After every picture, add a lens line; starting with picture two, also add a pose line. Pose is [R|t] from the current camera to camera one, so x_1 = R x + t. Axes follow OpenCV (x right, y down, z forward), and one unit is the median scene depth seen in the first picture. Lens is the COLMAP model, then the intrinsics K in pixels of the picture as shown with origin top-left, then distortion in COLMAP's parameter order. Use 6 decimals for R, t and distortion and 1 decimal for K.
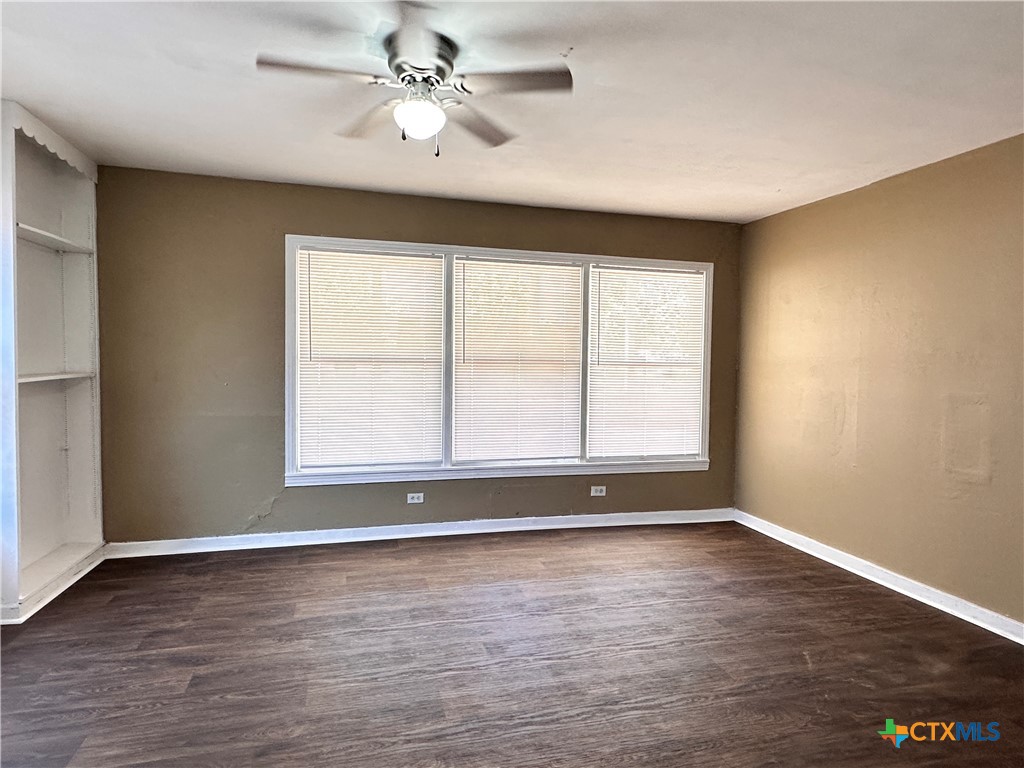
lens RADIAL K [[600.1, 0, 508.4], [0, 600.1, 384.4], [0, 0, 1]] dist [-0.002771, -0.002284]
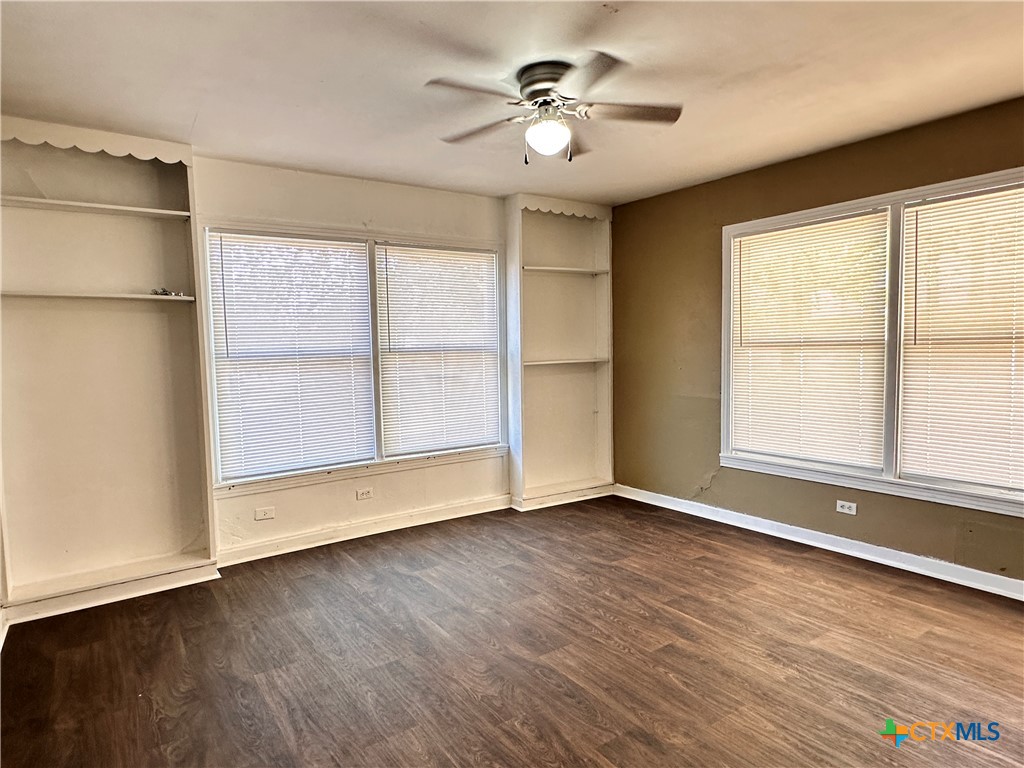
lens RADIAL K [[600.1, 0, 509.4], [0, 600.1, 385.8], [0, 0, 1]] dist [-0.002771, -0.002284]
pose [[0.331250, 0.039811, -0.942703, 0.494157], [-0.014970, 0.999205, 0.036937, -0.004320], [0.943424, 0.001877, 0.331583, 0.291276]]
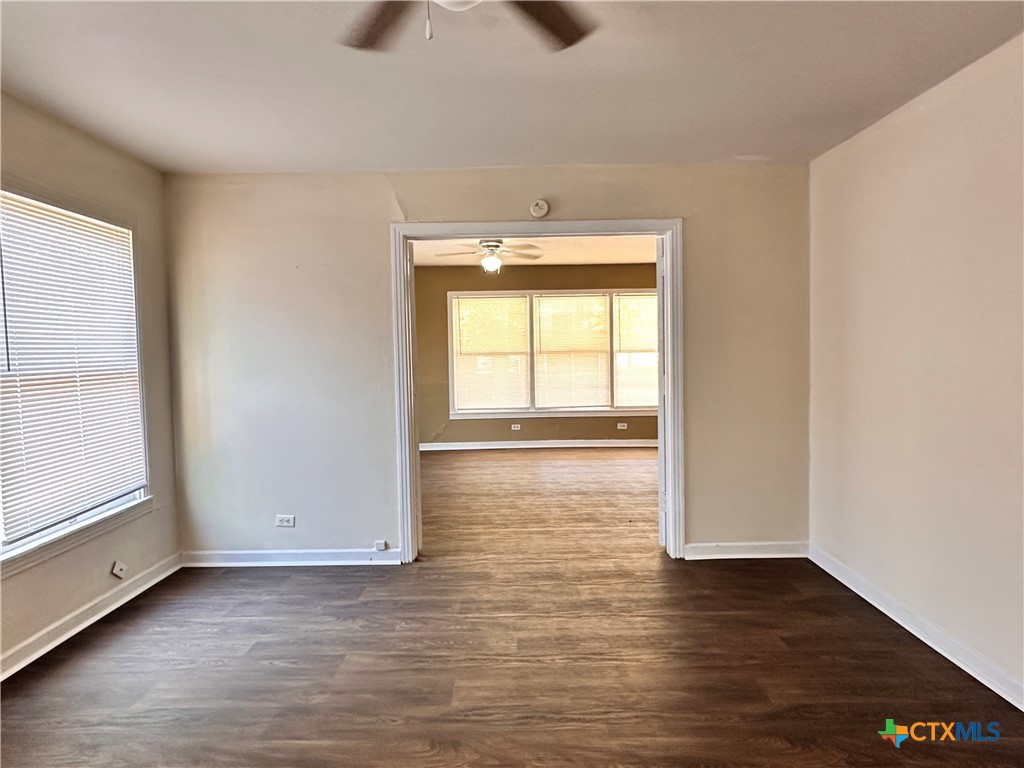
lens RADIAL K [[600.1, 0, 509.7], [0, 600.1, 383.3], [0, 0, 1]] dist [-0.002771, -0.002284]
pose [[0.964566, -0.020535, -0.263041, 0.333486], [0.021449, 0.999770, 0.000601, 0.054656], [0.262968, -0.006221, 0.964785, -0.836825]]
